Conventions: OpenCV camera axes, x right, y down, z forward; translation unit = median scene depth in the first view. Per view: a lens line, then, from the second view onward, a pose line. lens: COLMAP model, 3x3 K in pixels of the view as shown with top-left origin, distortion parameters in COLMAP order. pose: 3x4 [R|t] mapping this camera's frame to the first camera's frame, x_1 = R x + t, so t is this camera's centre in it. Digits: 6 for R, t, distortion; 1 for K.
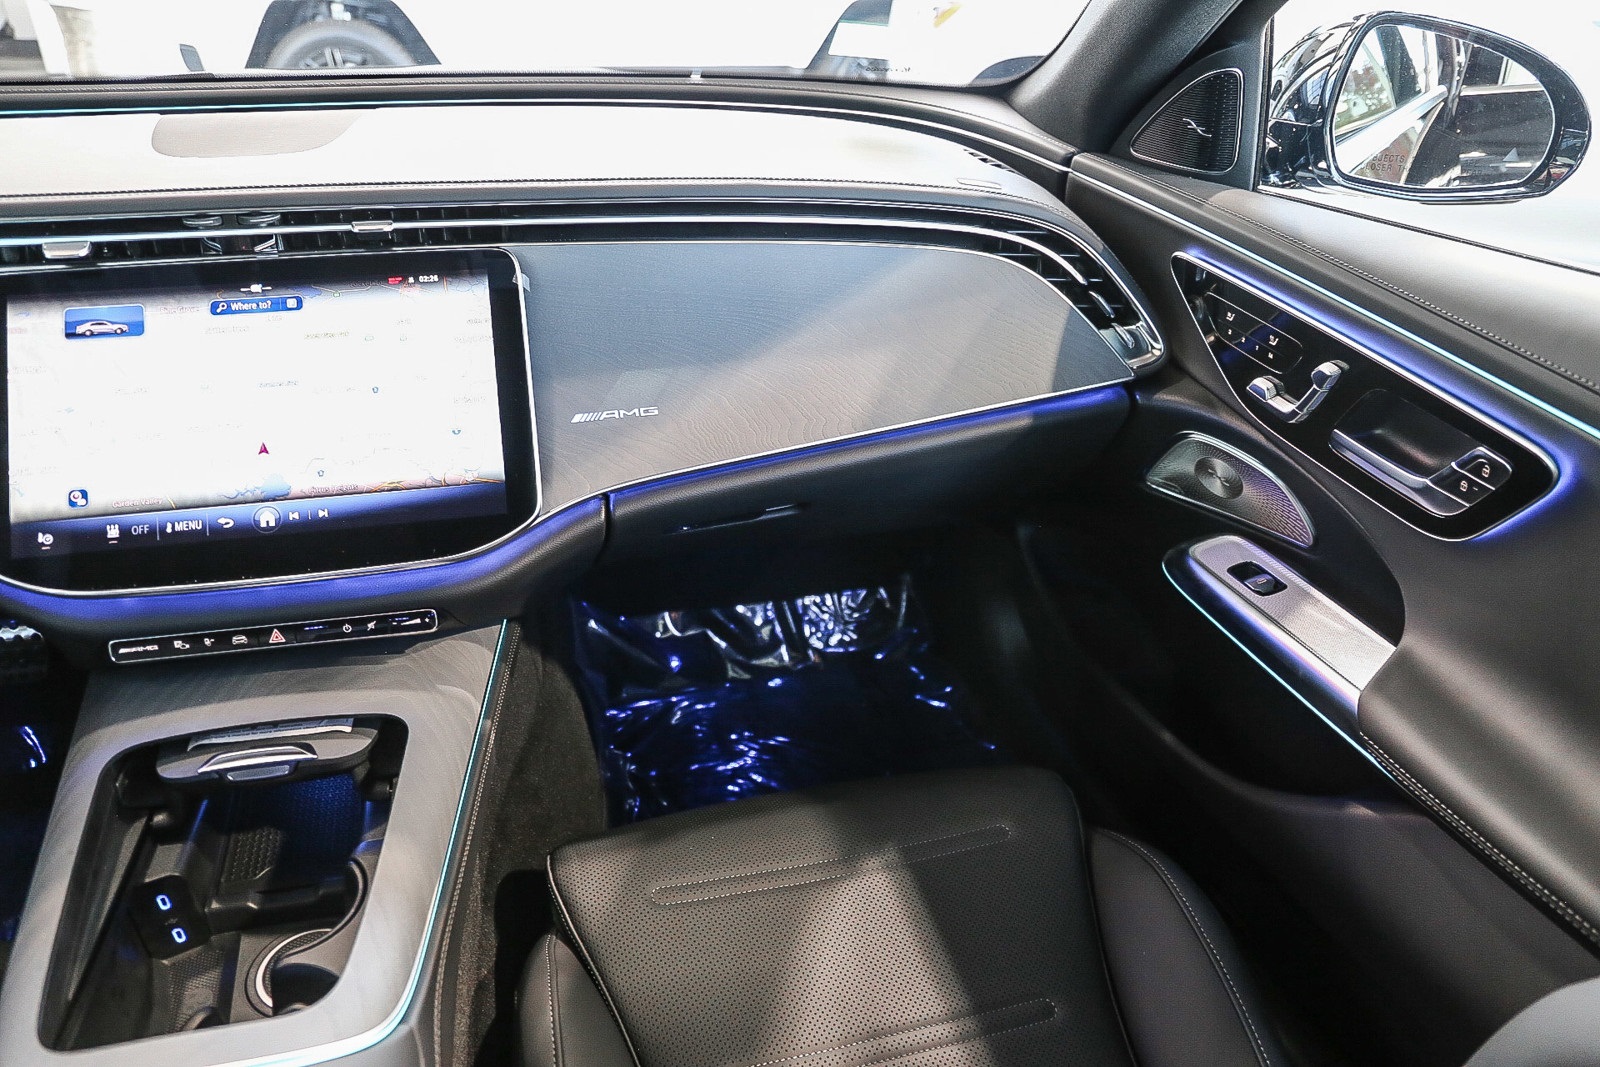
lens RADIAL K [[1108.0, 0, 805.9], [0, 1108.0, 545.0], [0, 0, 1]] dist [-0.132162, 0.088620]
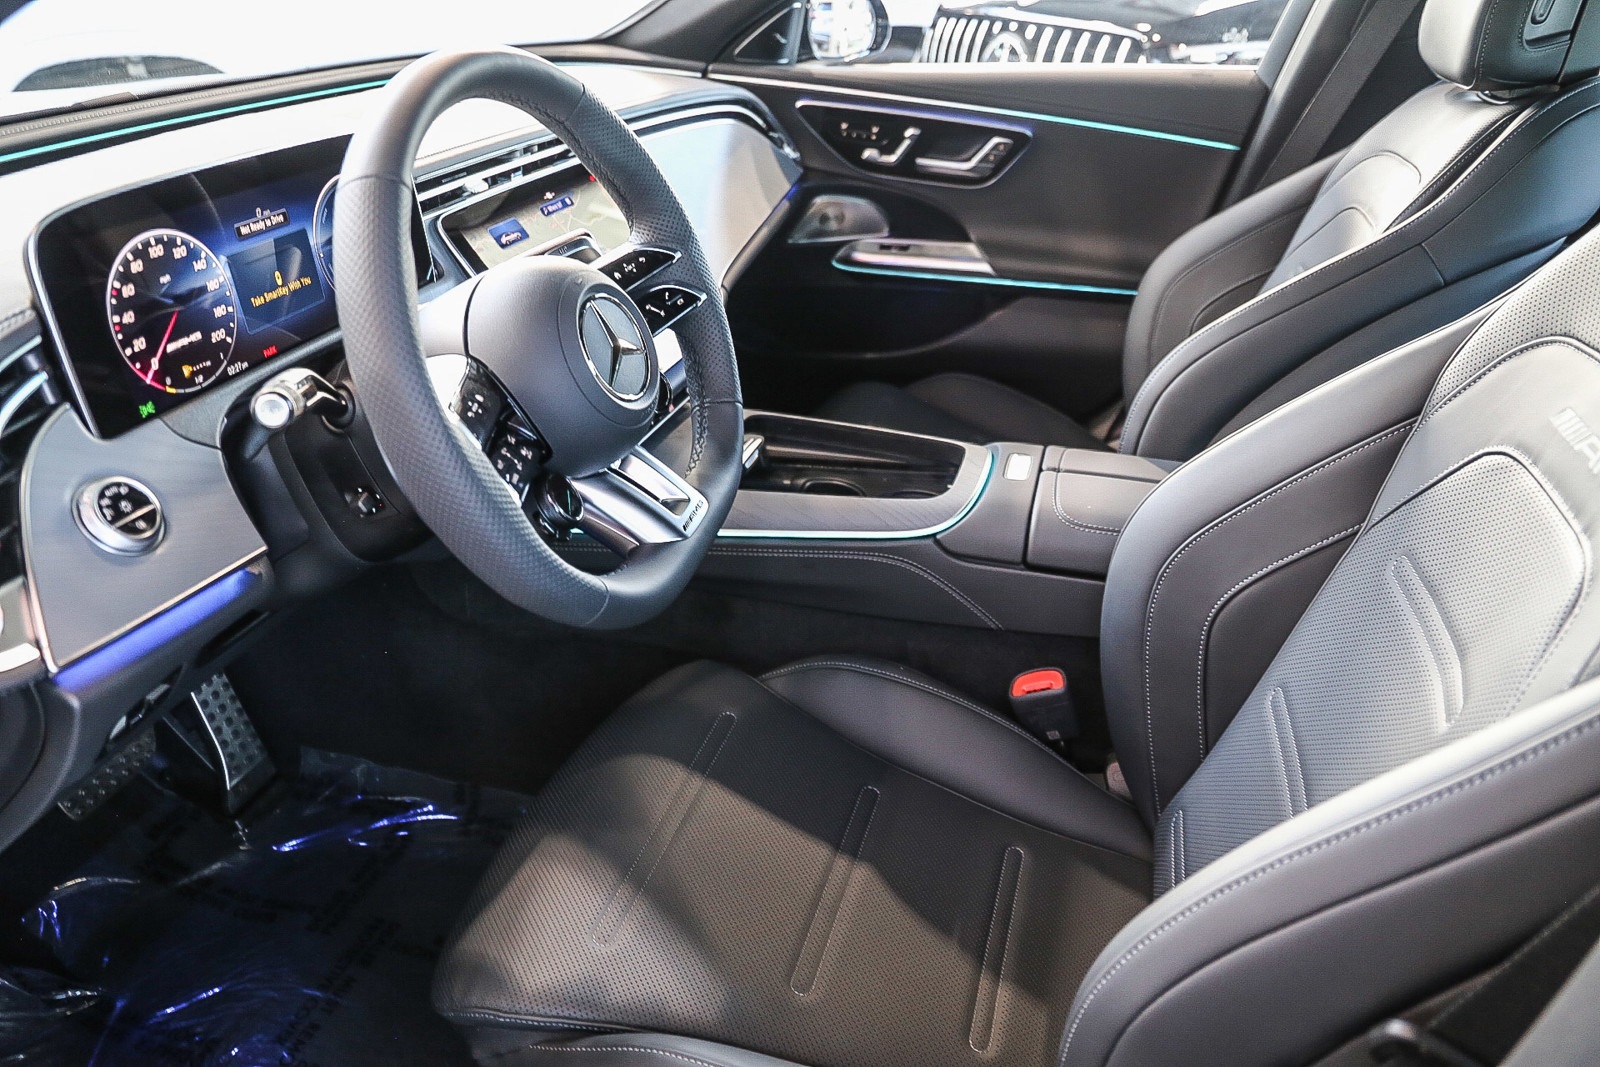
lens RADIAL K [[1108.0, 0, 807.4], [0, 1108.0, 532.8], [0, 0, 1]] dist [-0.132162, 0.088620]
pose [[0.512923, -0.428598, 0.743783, -1.616989], [0.408410, 0.883938, 0.227715, -0.033598], [-0.755057, 0.186968, 0.628436, -0.080745]]
